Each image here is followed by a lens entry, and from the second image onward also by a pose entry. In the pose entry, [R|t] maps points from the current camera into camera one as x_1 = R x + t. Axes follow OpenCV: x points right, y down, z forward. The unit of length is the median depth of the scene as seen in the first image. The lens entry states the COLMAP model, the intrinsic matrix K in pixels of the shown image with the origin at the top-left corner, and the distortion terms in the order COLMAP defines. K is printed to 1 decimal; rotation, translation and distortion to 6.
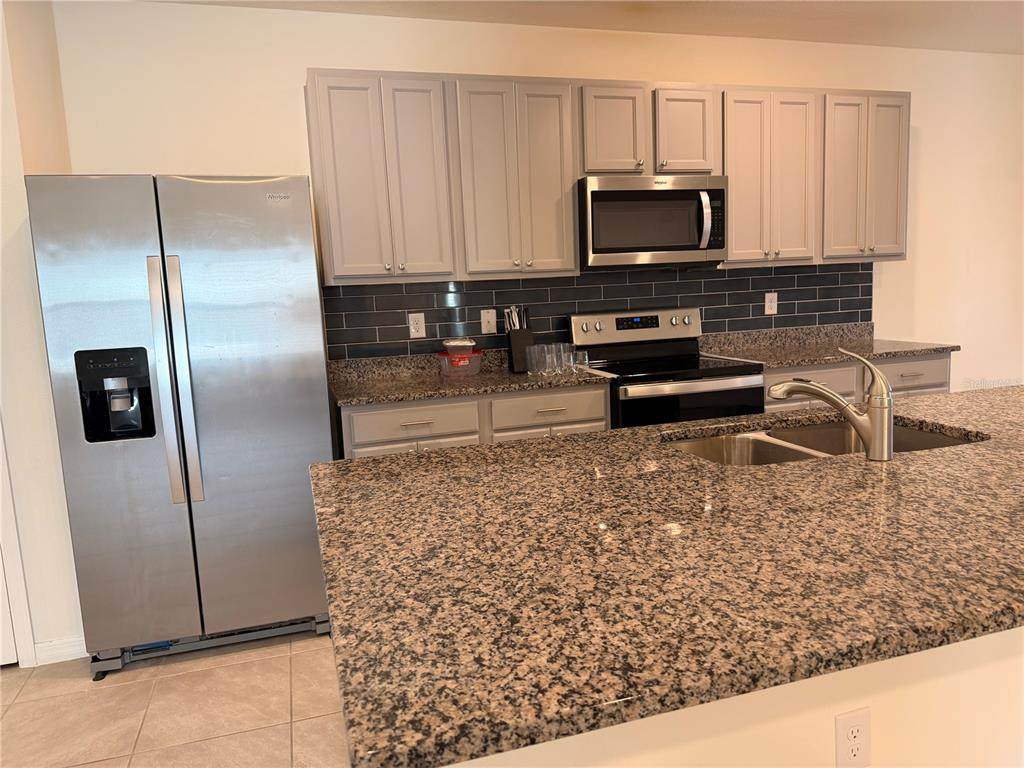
lens RADIAL K [[726.7, 0, 511.9], [0, 726.7, 391.6], [0, 0, 1]] dist [0.029679, -0.031812]
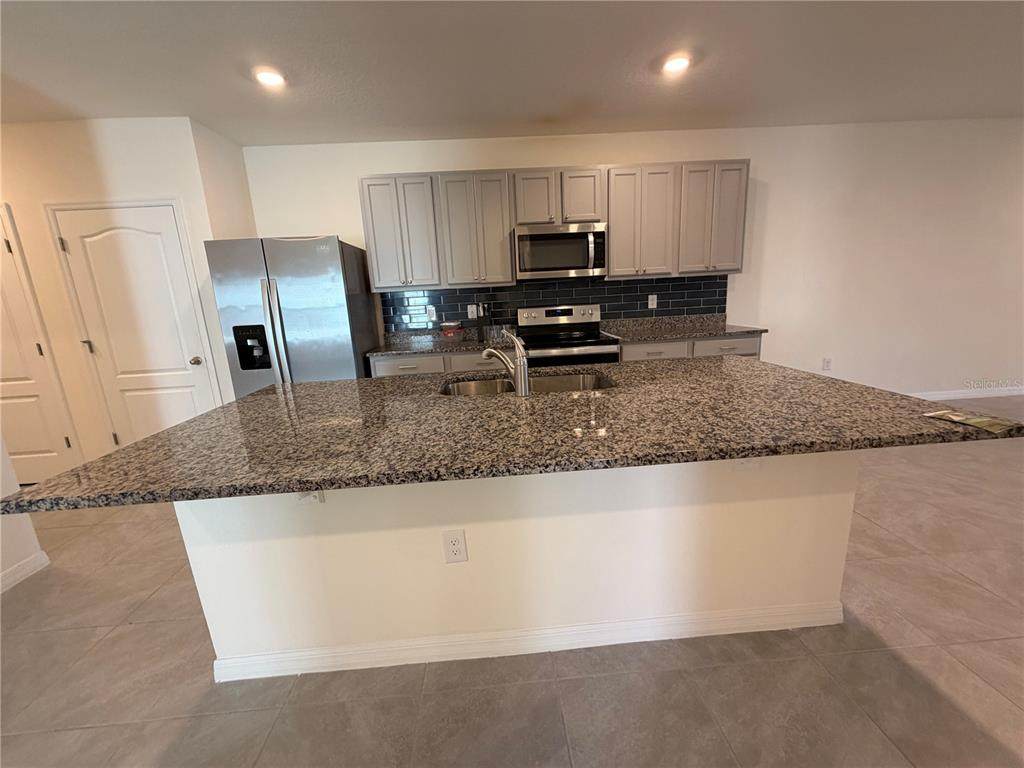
lens RADIAL K [[407.5, 0, 512.4], [0, 407.5, 389.4], [0, 0, 1]] dist [-0.001981, 0.000748]
pose [[0.969317, 0.048848, -0.240912, 0.329646], [-0.026101, 0.994969, 0.096728, -0.006473], [0.244425, -0.087472, 0.965715, 0.033565]]
